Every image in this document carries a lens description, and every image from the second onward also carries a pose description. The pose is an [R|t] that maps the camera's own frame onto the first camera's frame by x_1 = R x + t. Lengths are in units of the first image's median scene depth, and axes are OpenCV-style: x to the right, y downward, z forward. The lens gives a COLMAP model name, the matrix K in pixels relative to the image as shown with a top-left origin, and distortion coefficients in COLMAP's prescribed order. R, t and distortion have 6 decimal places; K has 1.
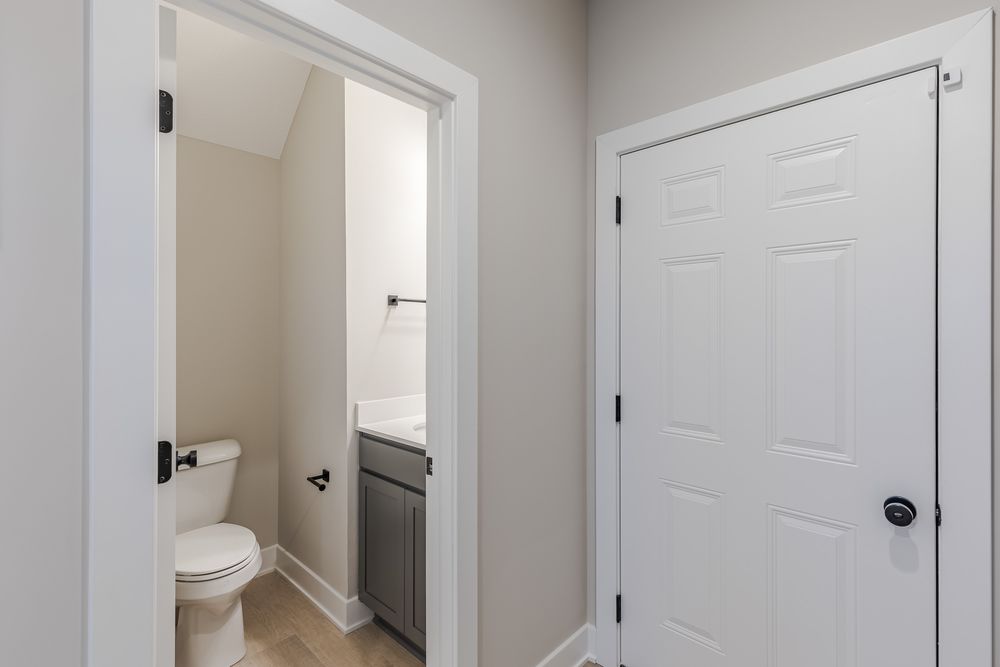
lens RADIAL K [[458.1, 0, 501.9], [0, 458.1, 328.7], [0, 0, 1]] dist [0.006946, 0.000871]
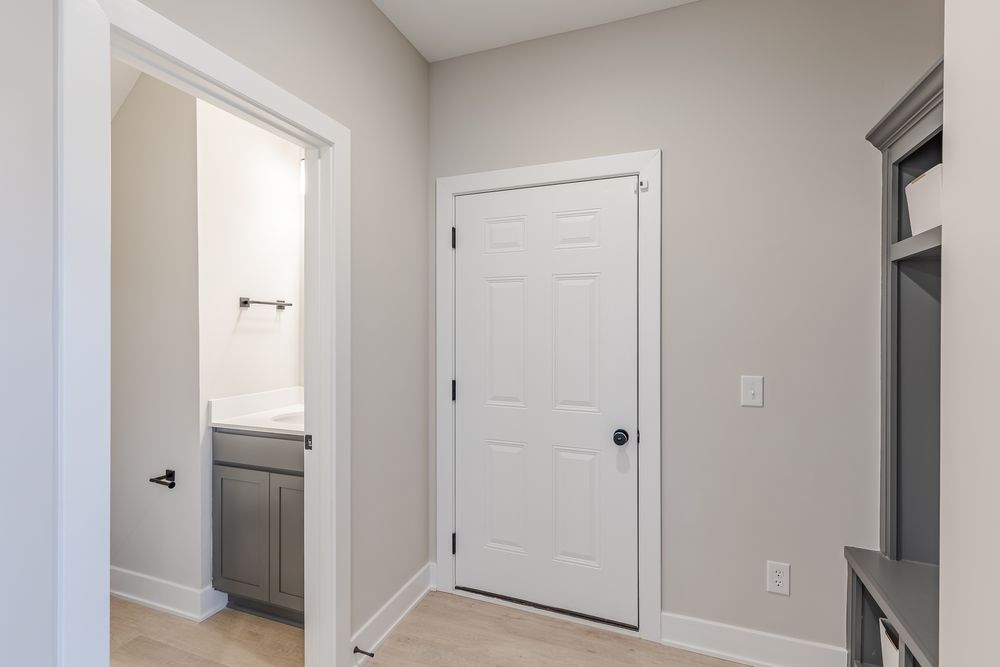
lens RADIAL K [[458.1, 0, 500.6], [0, 458.1, 331.4], [0, 0, 1]] dist [0.006946, 0.000871]
pose [[0.923783, -0.003770, 0.382898, -0.120674], [0.001481, 0.999979, 0.006272, -0.000725], [-0.382914, -0.005226, 0.923769, -0.250236]]
